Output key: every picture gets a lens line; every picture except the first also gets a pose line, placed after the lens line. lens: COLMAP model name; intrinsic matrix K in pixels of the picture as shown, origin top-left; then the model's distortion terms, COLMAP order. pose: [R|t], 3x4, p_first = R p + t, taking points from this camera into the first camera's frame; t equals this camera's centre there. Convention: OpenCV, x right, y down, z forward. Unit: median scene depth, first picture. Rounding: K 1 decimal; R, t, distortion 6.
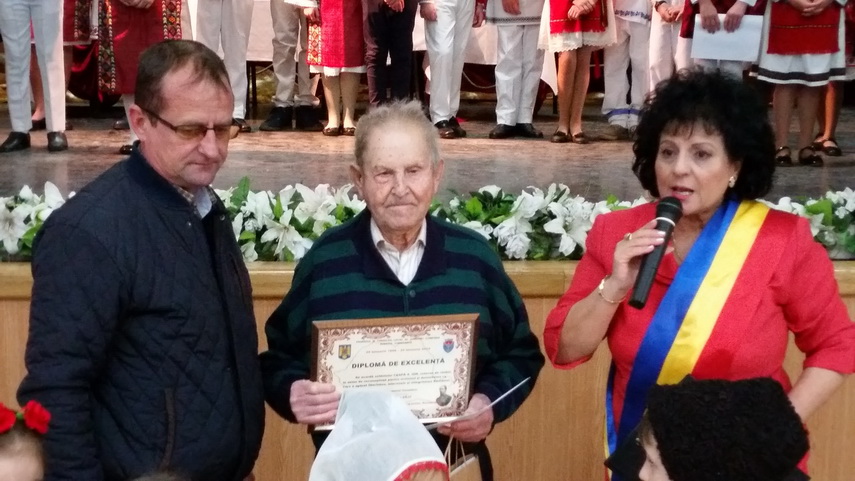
lens RADIAL K [[1366.5, 0, 427.5], [0, 1366.5, 240.5], [0, 0, 1]] dist [0.230377, -1.256070]
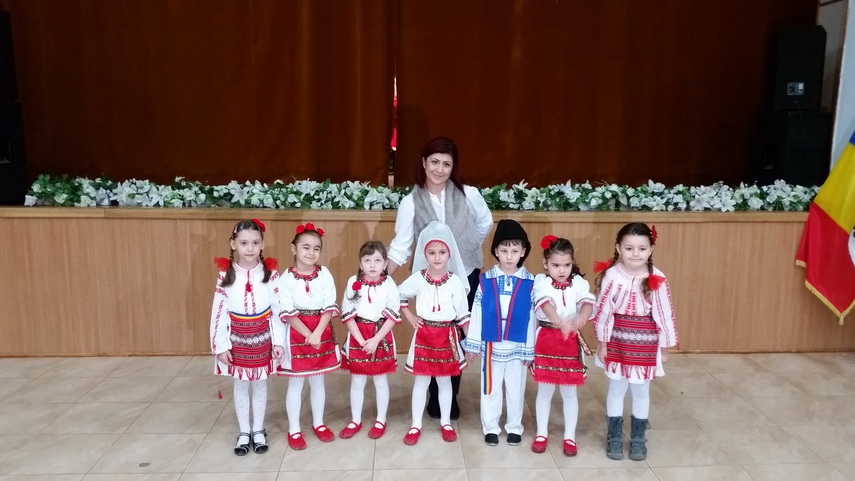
lens RADIAL K [[692.5, 0, 430.0], [0, 692.5, 243.0], [0, 0, 1]] dist [0.178376, -0.394575]
pose [[0.998739, 0.005219, -0.049934, 0.131992], [-0.005786, 0.999920, -0.011219, 0.093040], [0.049871, 0.011494, 0.998690, -0.345270]]
